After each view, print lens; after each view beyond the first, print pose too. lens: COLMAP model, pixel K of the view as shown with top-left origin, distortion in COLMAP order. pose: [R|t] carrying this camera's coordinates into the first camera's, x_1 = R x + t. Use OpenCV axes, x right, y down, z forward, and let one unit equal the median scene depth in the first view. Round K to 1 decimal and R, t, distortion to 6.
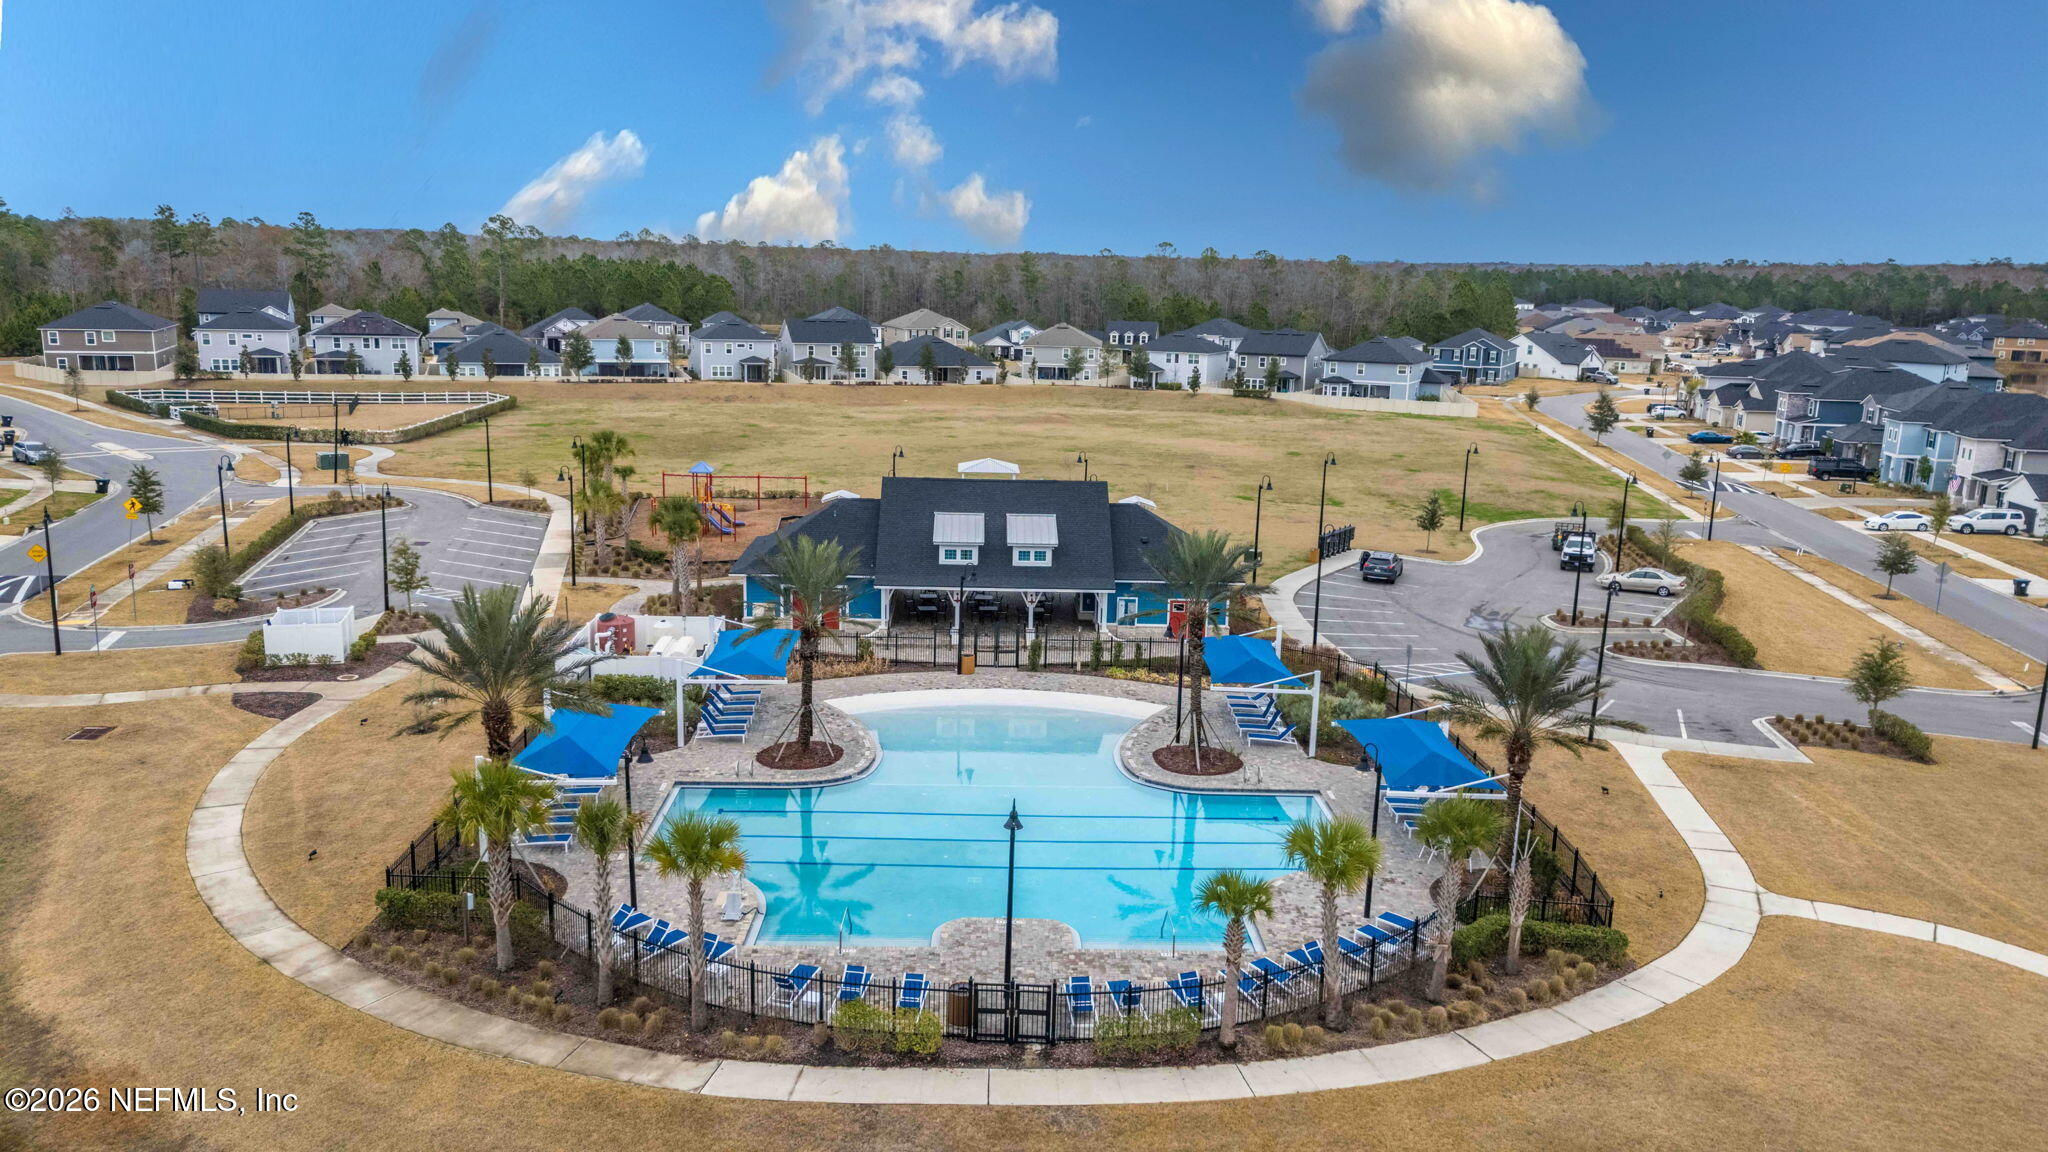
lens RADIAL K [[1557.3, 0, 1024.0], [0, 1557.3, 576.0], [0, 0, 1]] dist [0.060812, -0.008090]
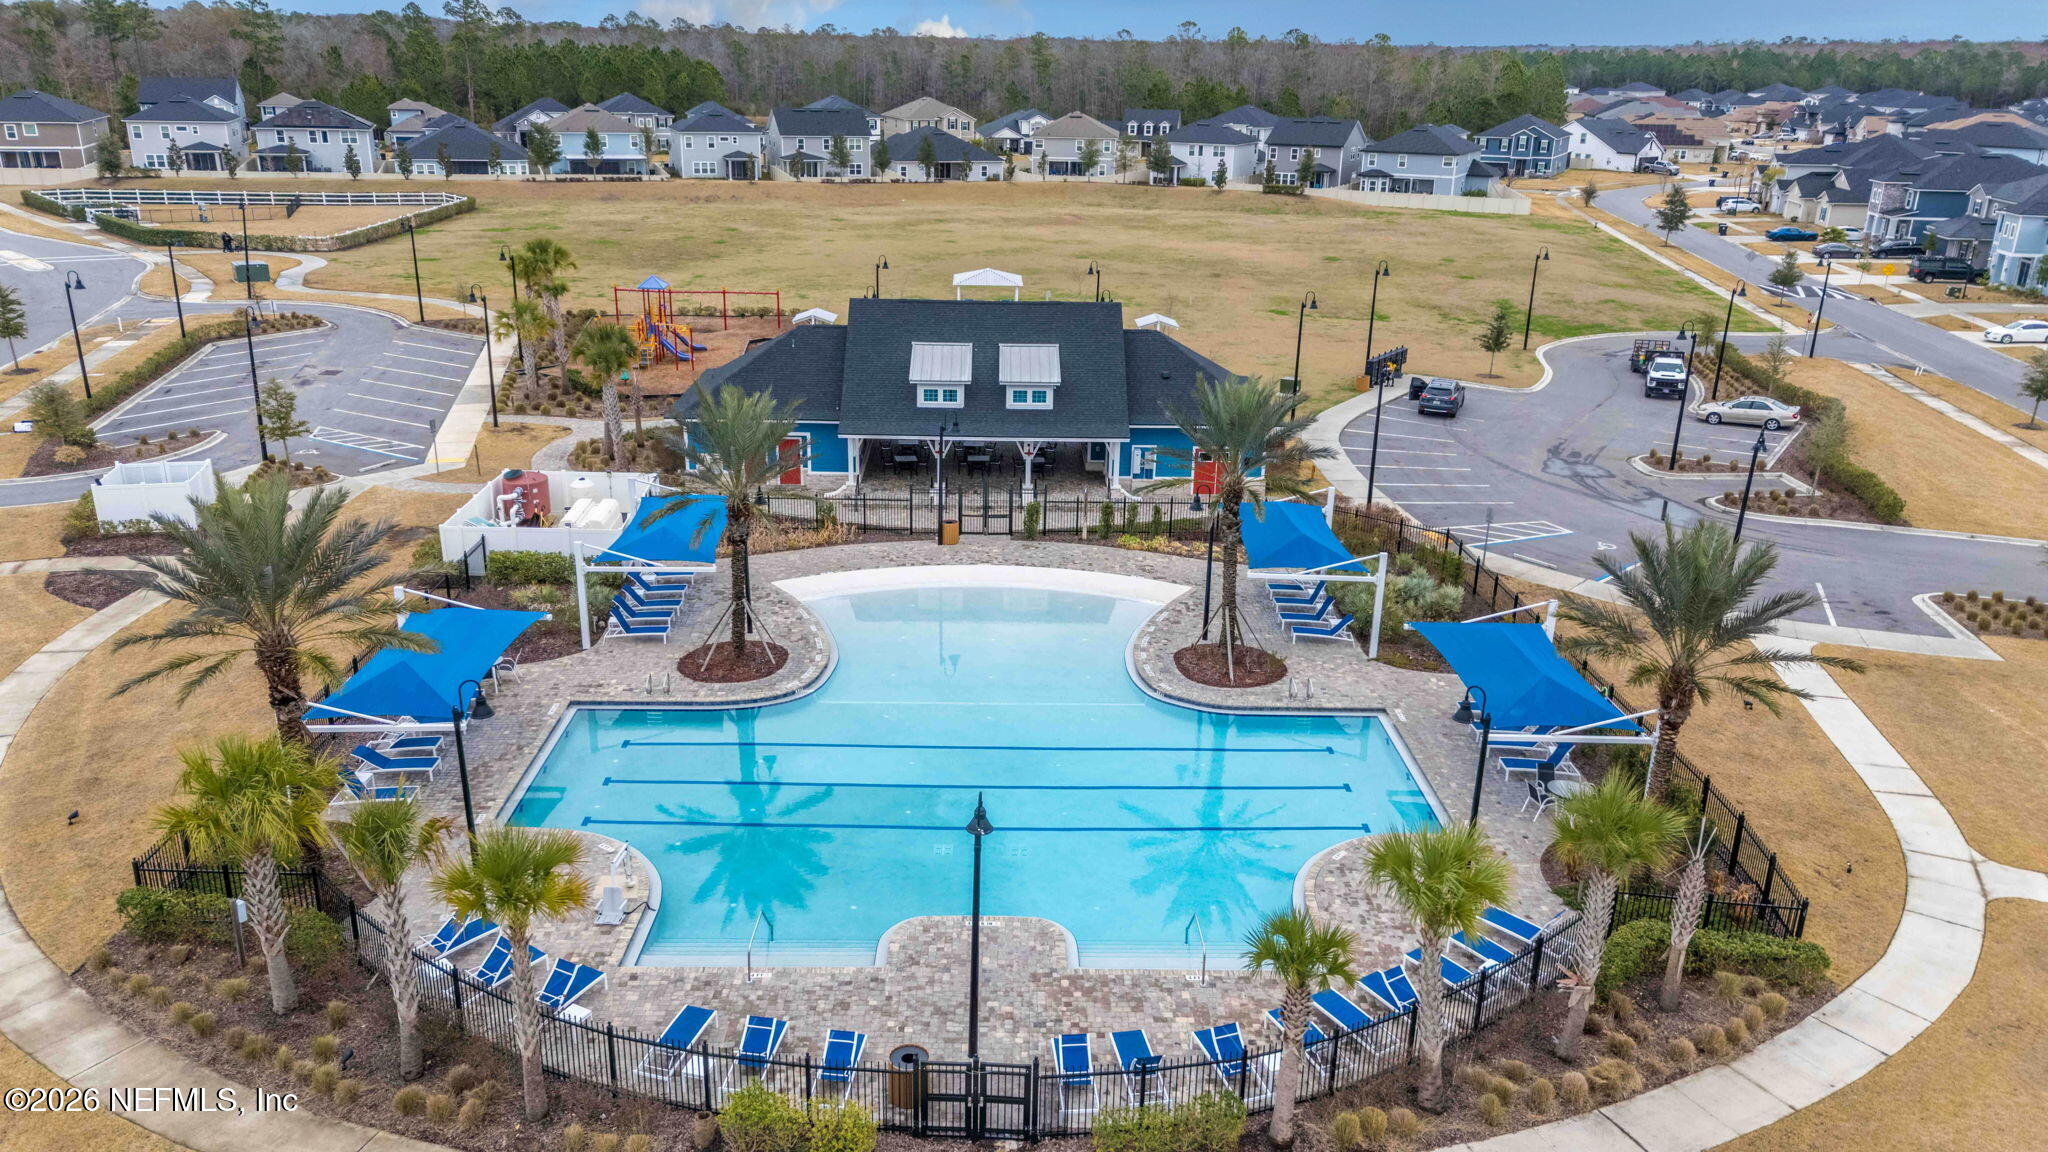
lens RADIAL K [[1557.3, 0, 1024.0], [0, 1557.3, 576.0], [0, 0, 1]] dist [0.060812, -0.008090]
pose [[0.999931, -0.003064, -0.011315, 0.011234], [0.004456, 0.992137, 0.125081, -0.021213], [0.010843, -0.125122, 0.992082, 0.162265]]
